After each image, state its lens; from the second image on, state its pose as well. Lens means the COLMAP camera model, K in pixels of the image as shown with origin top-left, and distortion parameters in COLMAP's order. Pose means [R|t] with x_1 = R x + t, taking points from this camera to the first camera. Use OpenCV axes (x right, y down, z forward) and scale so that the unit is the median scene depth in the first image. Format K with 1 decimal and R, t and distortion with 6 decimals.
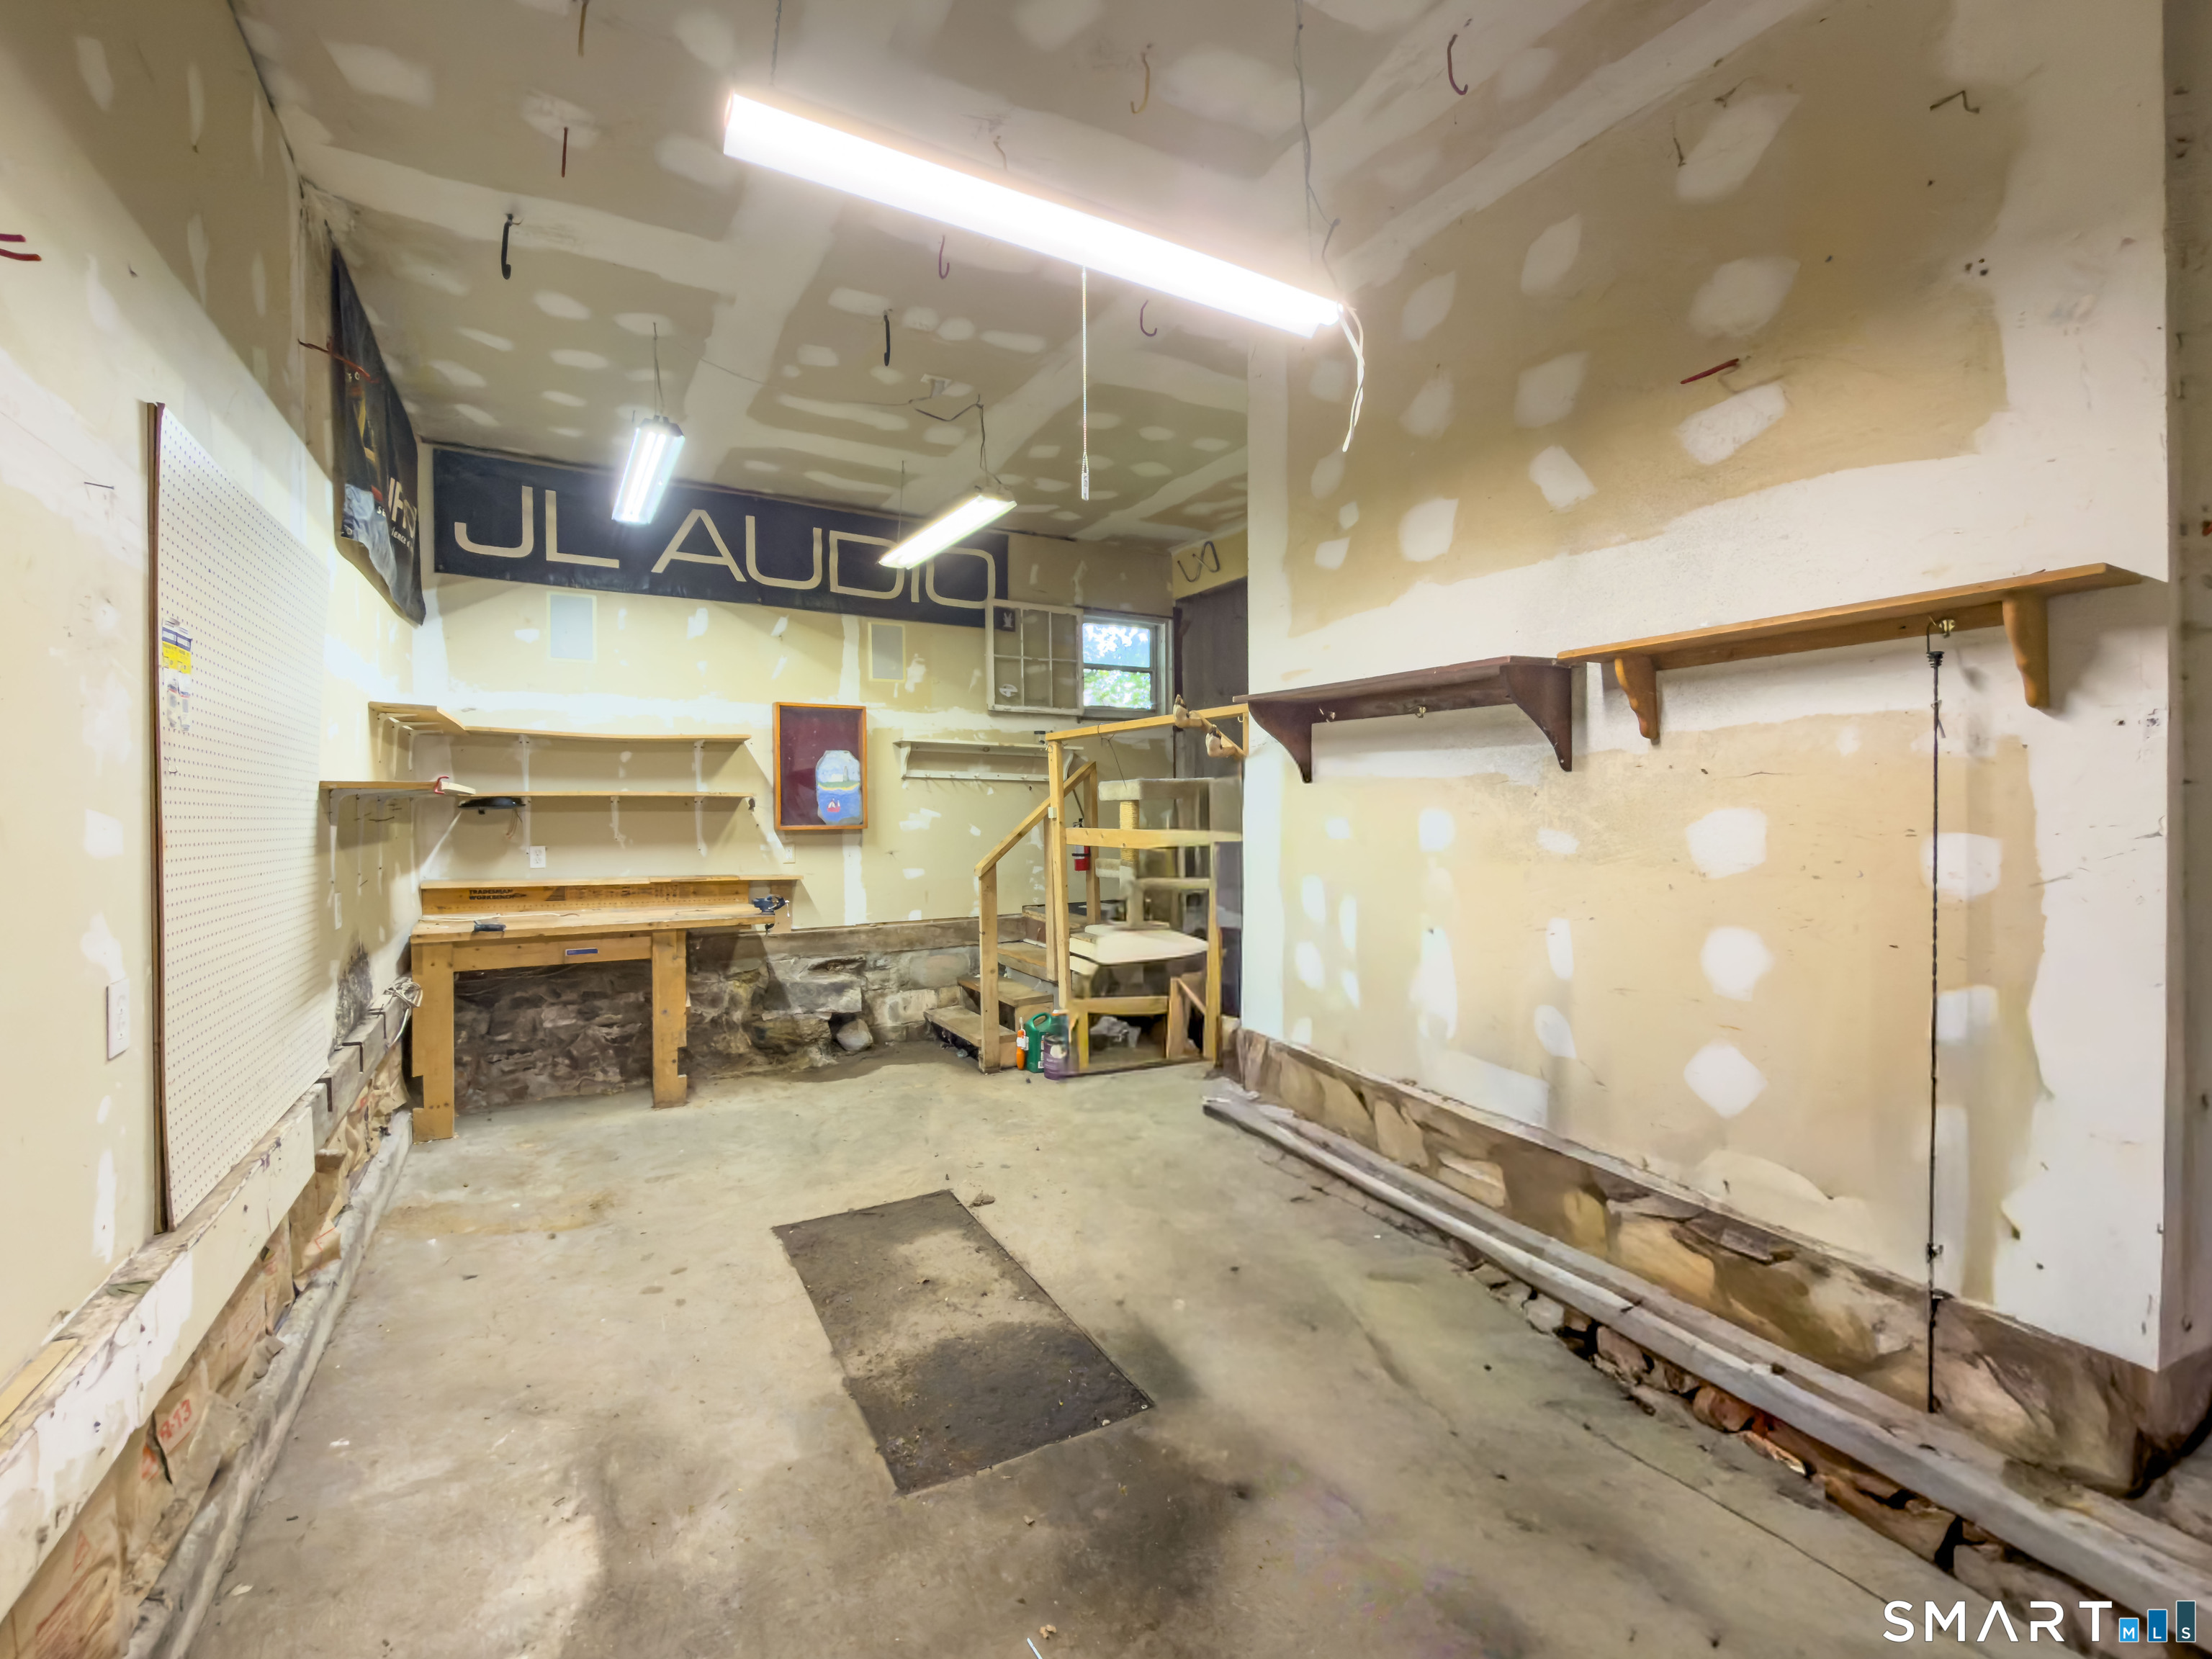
lens RADIAL K [[955.7, 0, 1103.5], [0, 955.7, 824.7], [0, 0, 1]] dist [-0.000161, -0.000166]
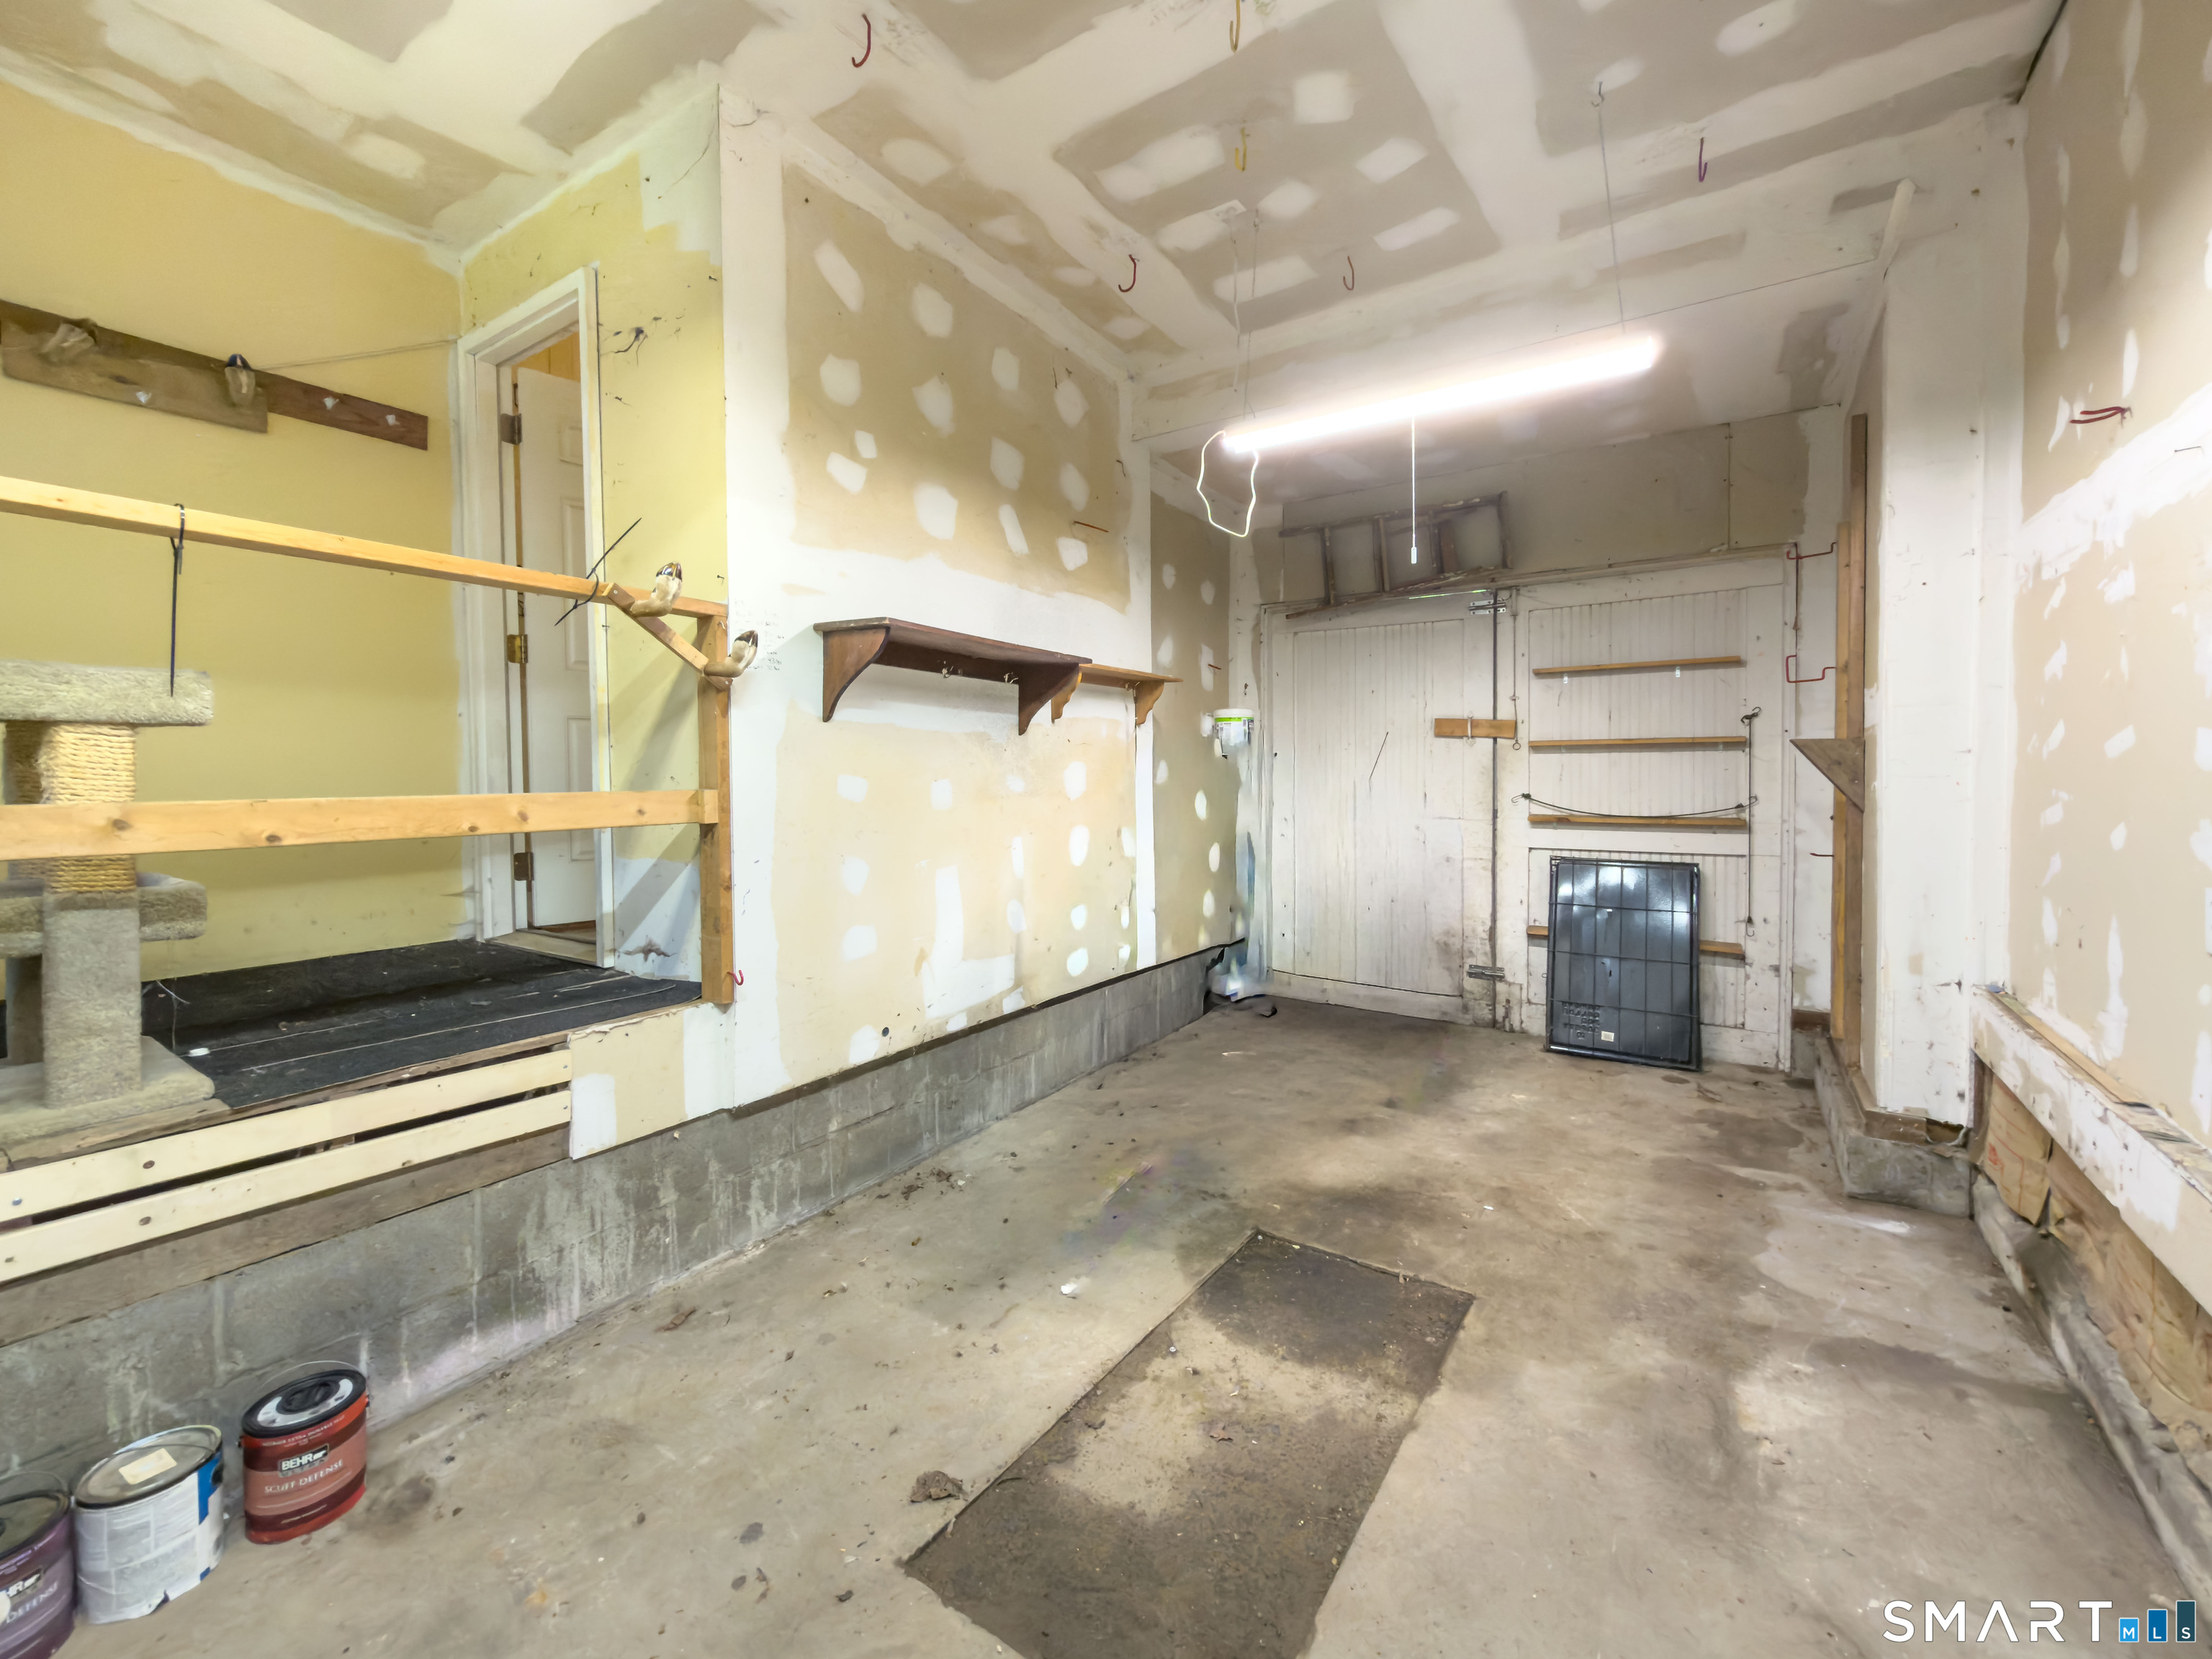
lens RADIAL K [[891.7, 0, 1112.8], [0, 891.7, 794.7], [0, 0, 1]] dist [0.000919, 0.000069]
pose [[-0.442894, -0.014136, 0.896462, -0.806357], [0.022564, 0.999383, 0.026906, 0.001243], [-0.896290, 0.032144, -0.442302, 1.490061]]
